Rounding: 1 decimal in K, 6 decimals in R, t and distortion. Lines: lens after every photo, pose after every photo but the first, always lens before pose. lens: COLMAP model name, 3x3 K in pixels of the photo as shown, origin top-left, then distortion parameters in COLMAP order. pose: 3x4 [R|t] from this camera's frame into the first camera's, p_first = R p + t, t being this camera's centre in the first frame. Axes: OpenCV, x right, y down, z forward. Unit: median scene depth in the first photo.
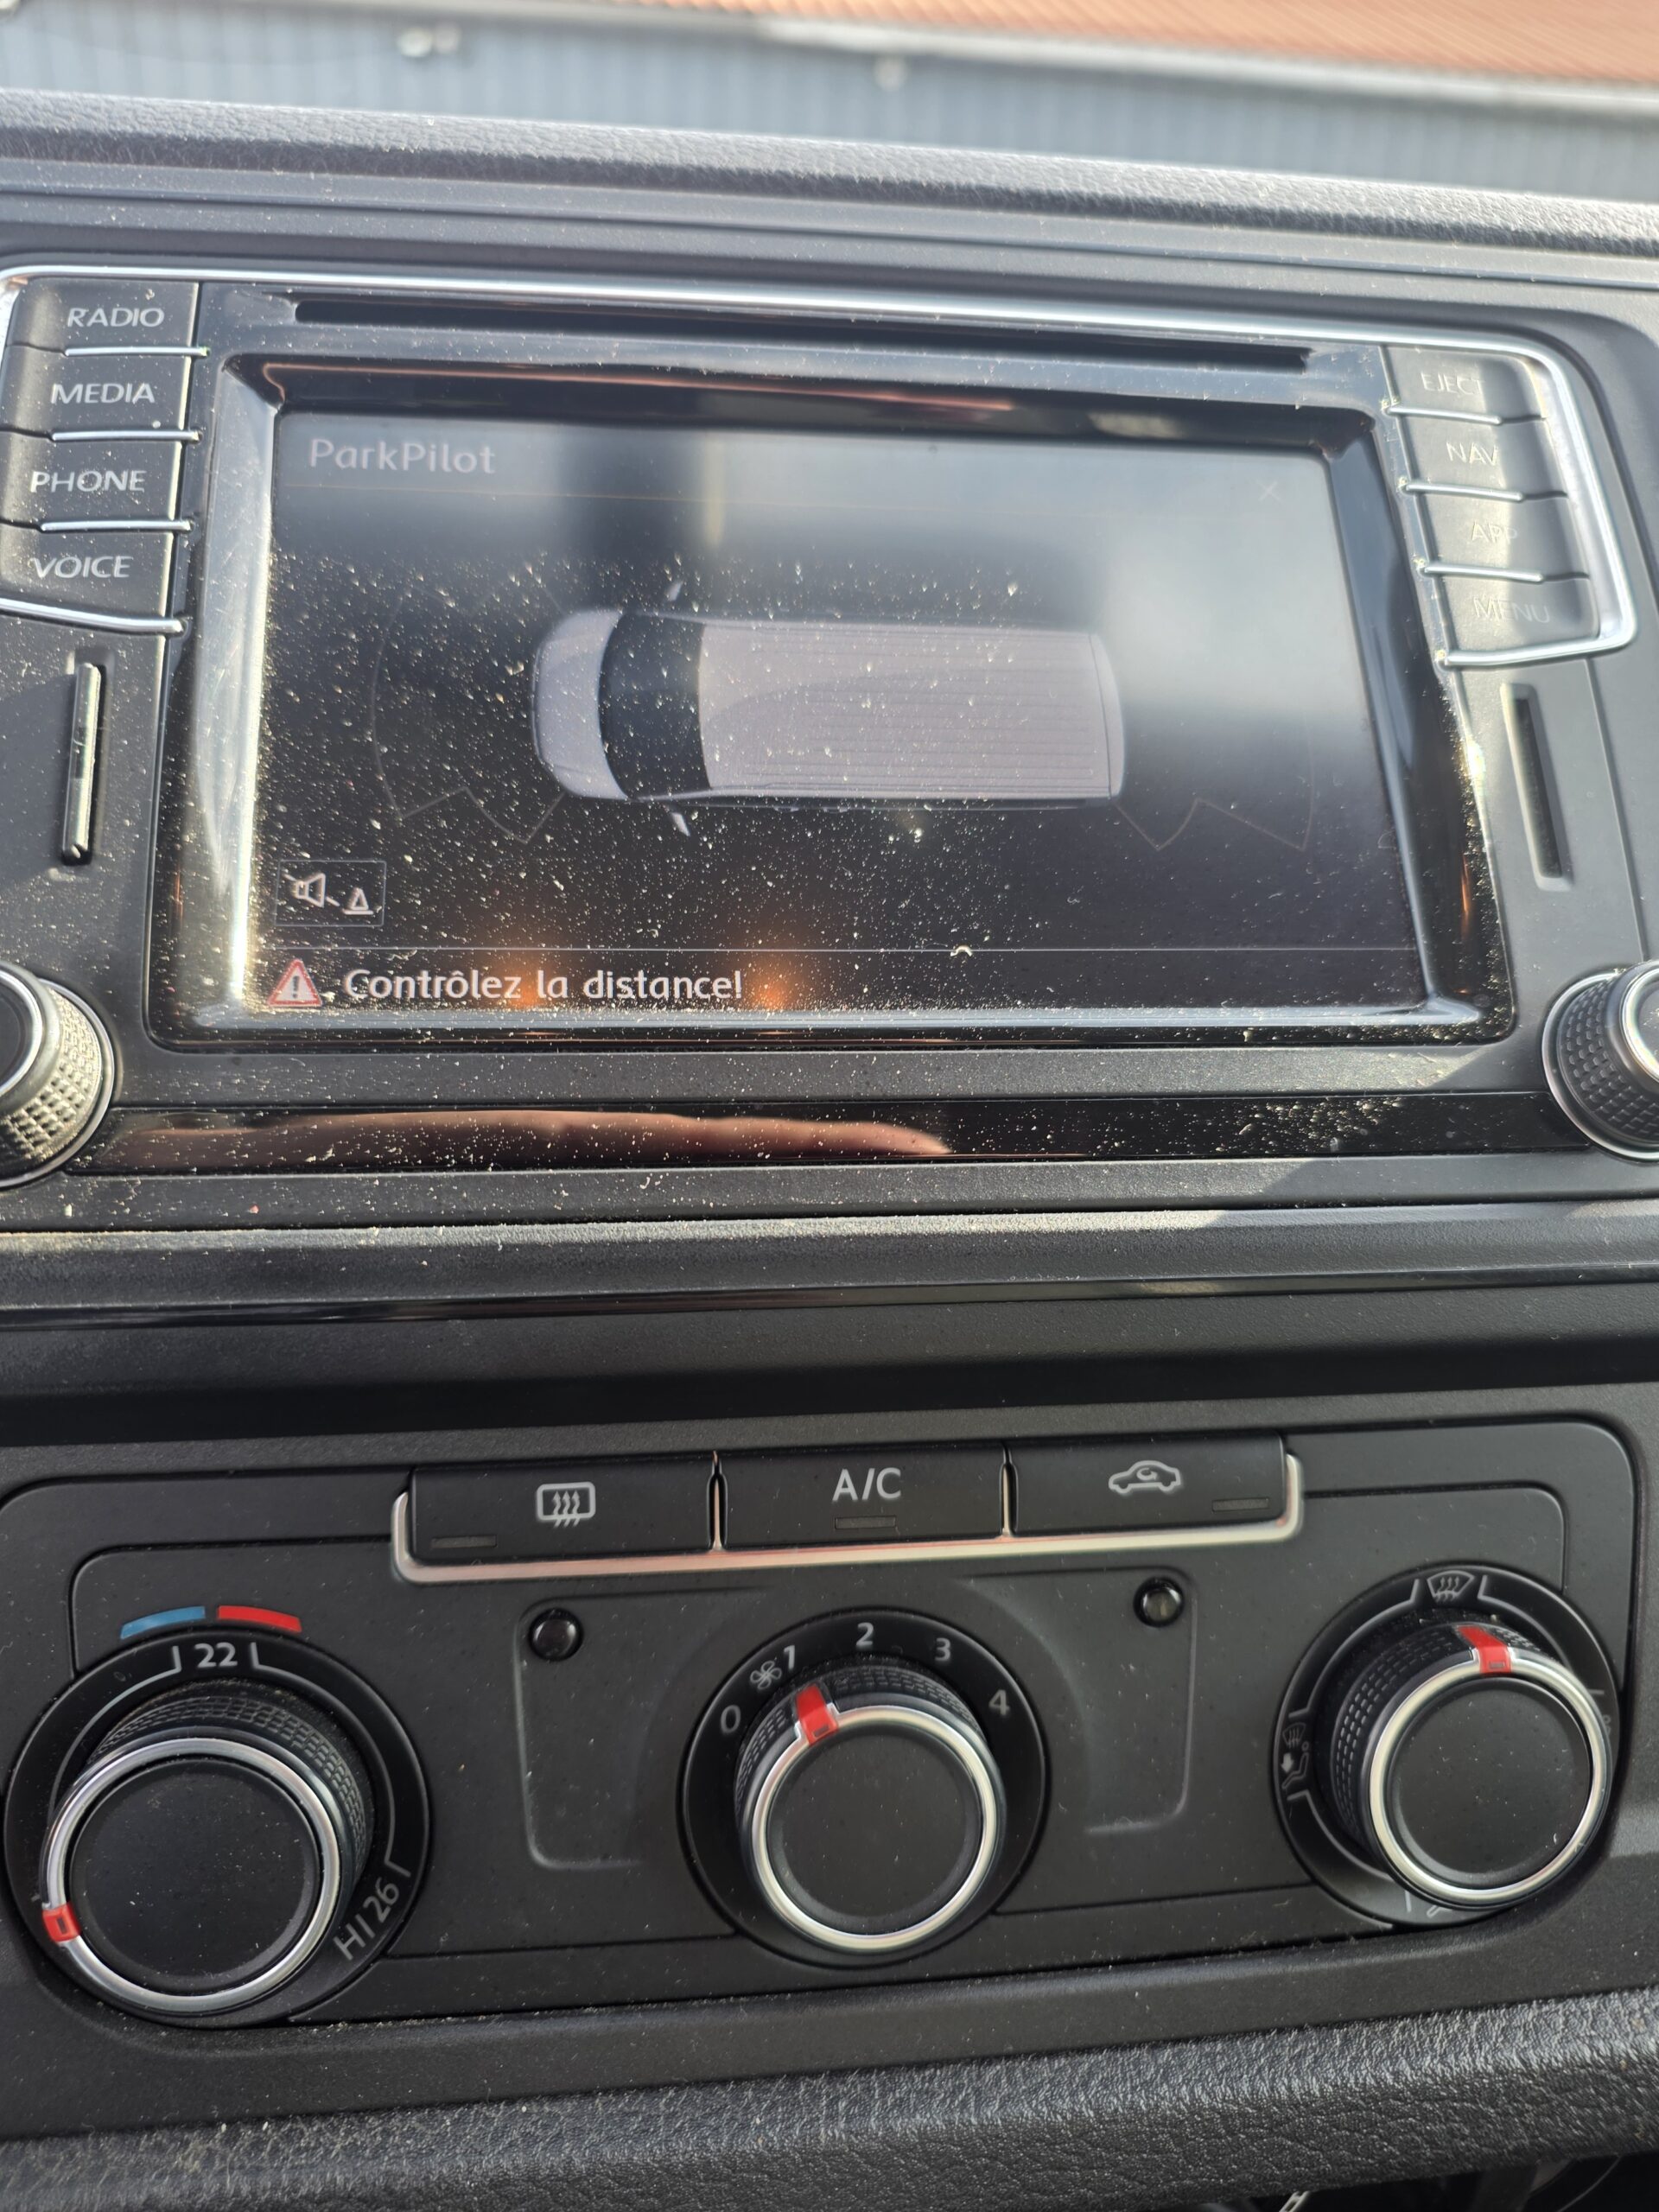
lens RADIAL K [[1563.5, 0, 853.8], [0, 1563.5, 1100.2], [0, 0, 1]] dist [-0.007585, 0.000007]
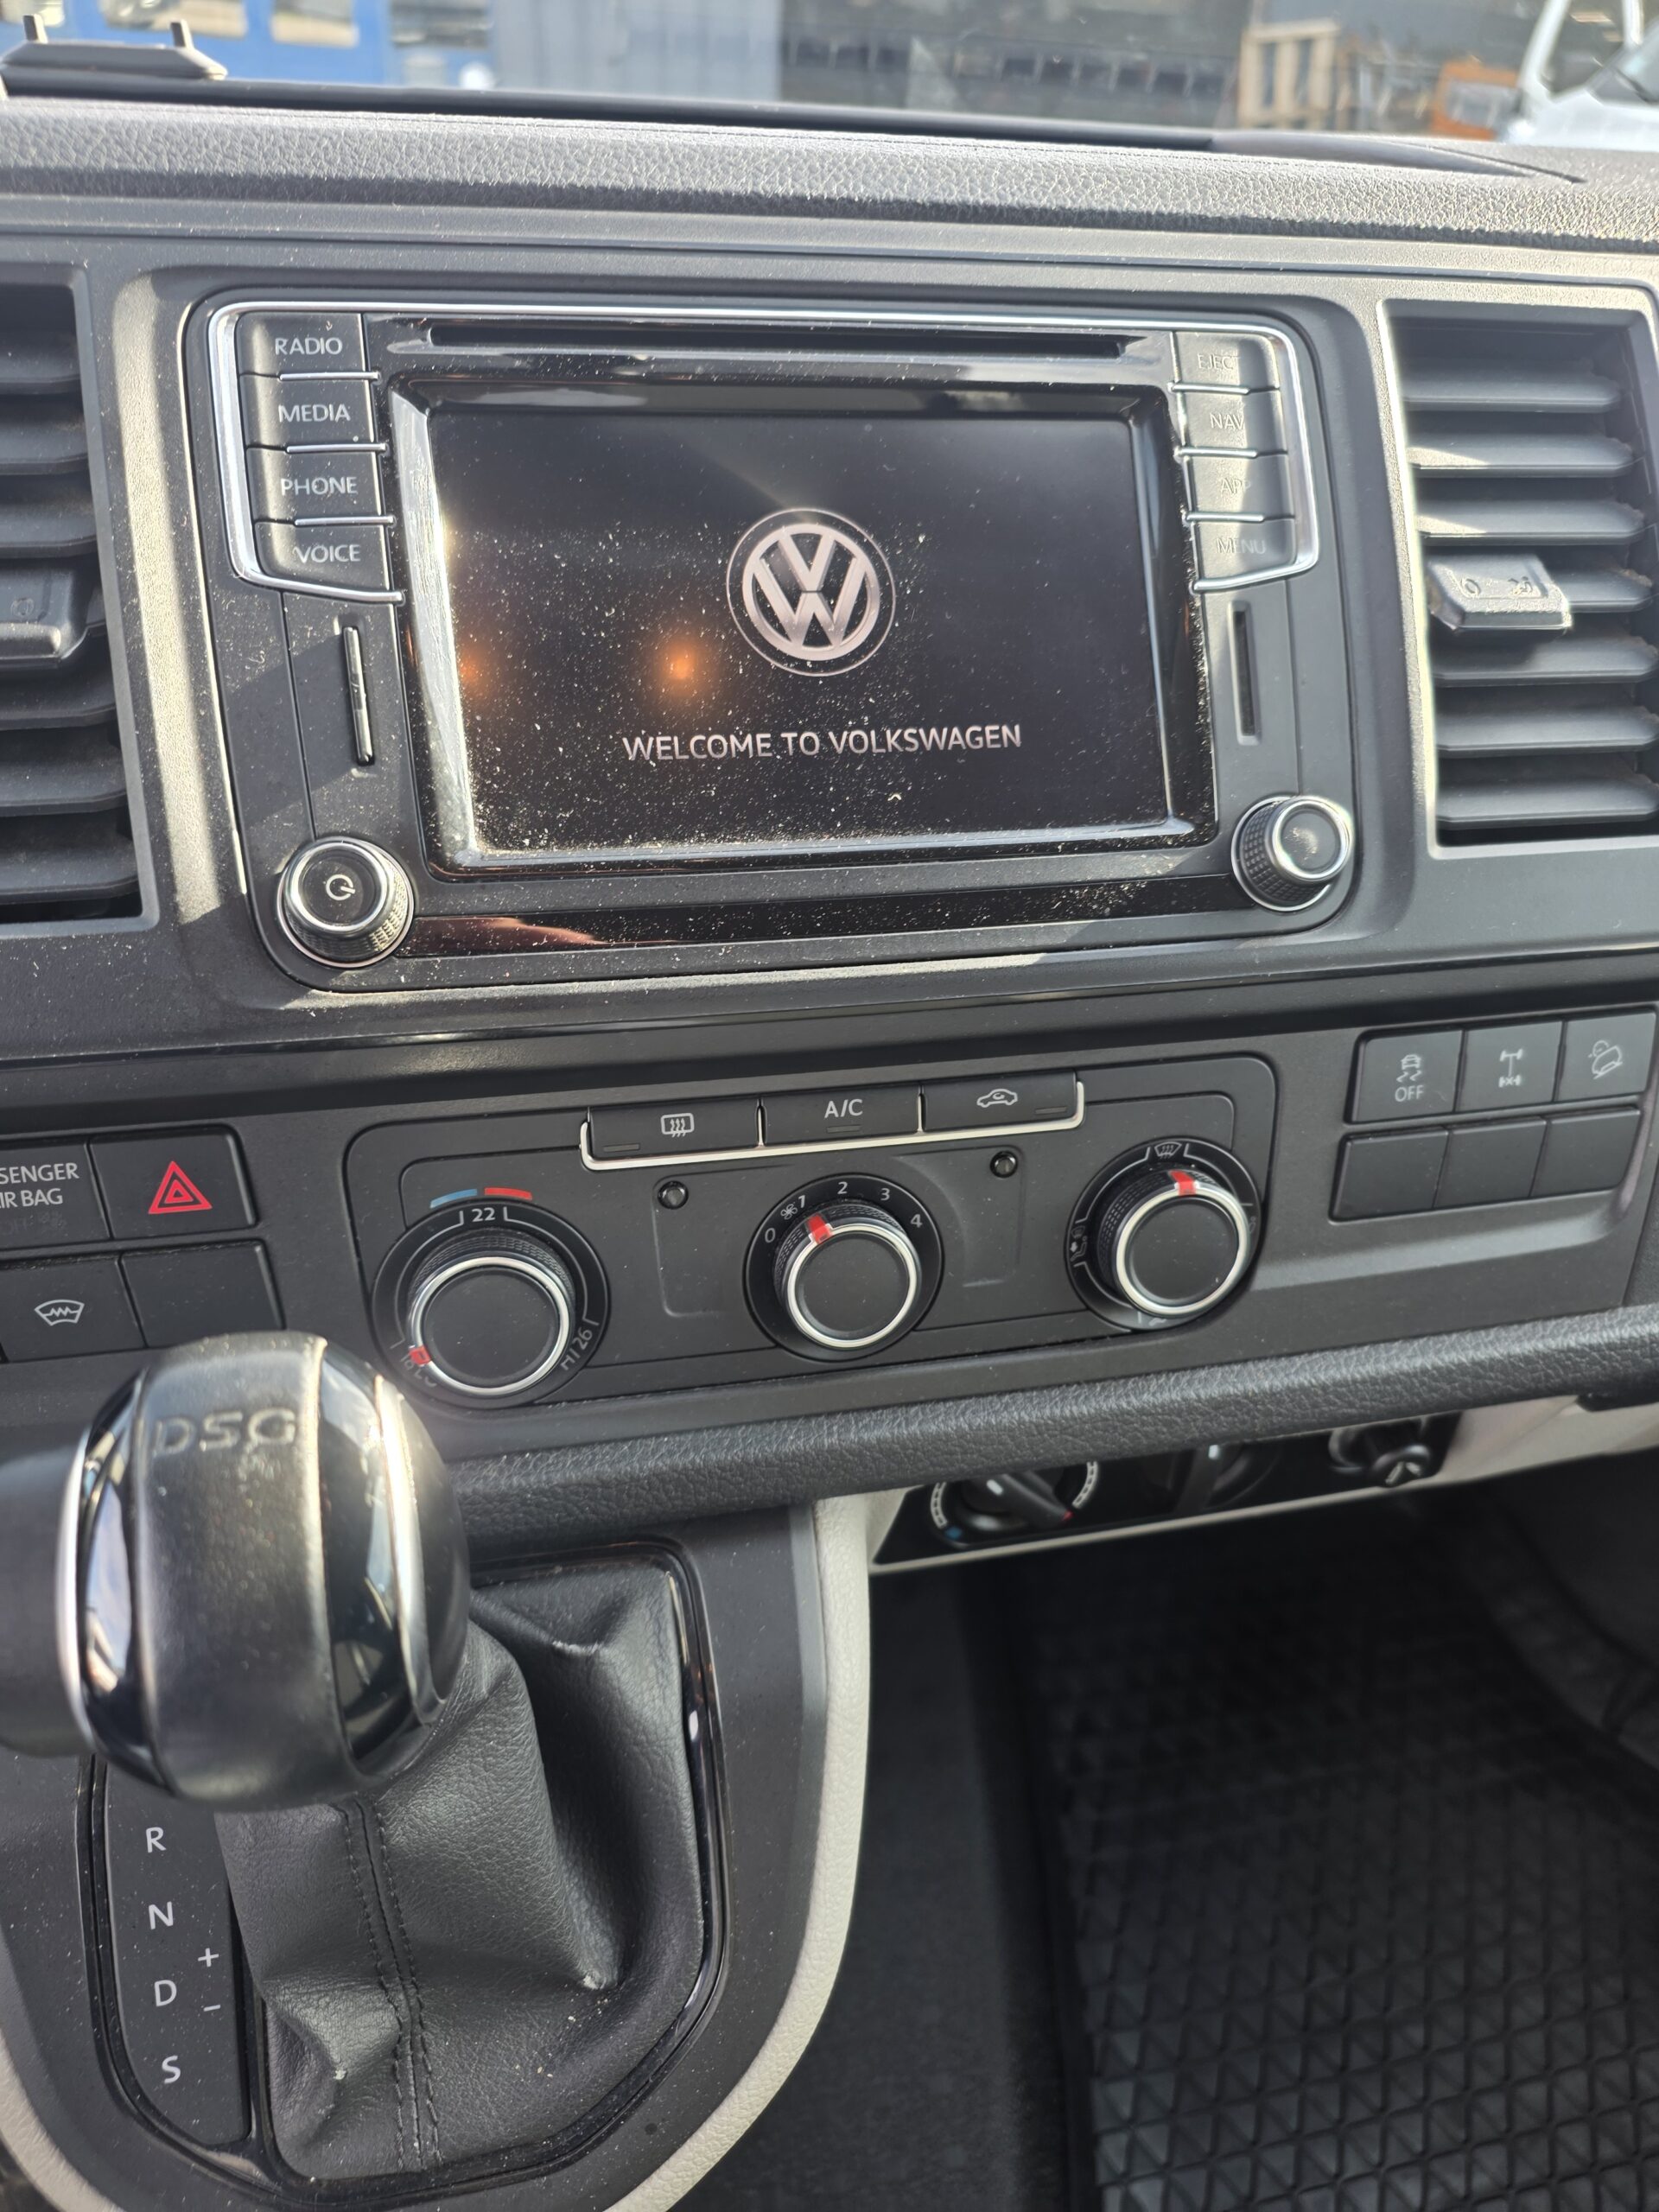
lens RADIAL K [[1491.1, 0, 862.1], [0, 1491.1, 1069.5], [0, 0, 1]] dist [0.158369, -0.152043]
pose [[0.995096, -0.033119, 0.093205, -0.126427], [0.009510, 0.969949, 0.243122, -0.207285], [-0.098456, -0.241043, 0.965507, -0.628623]]
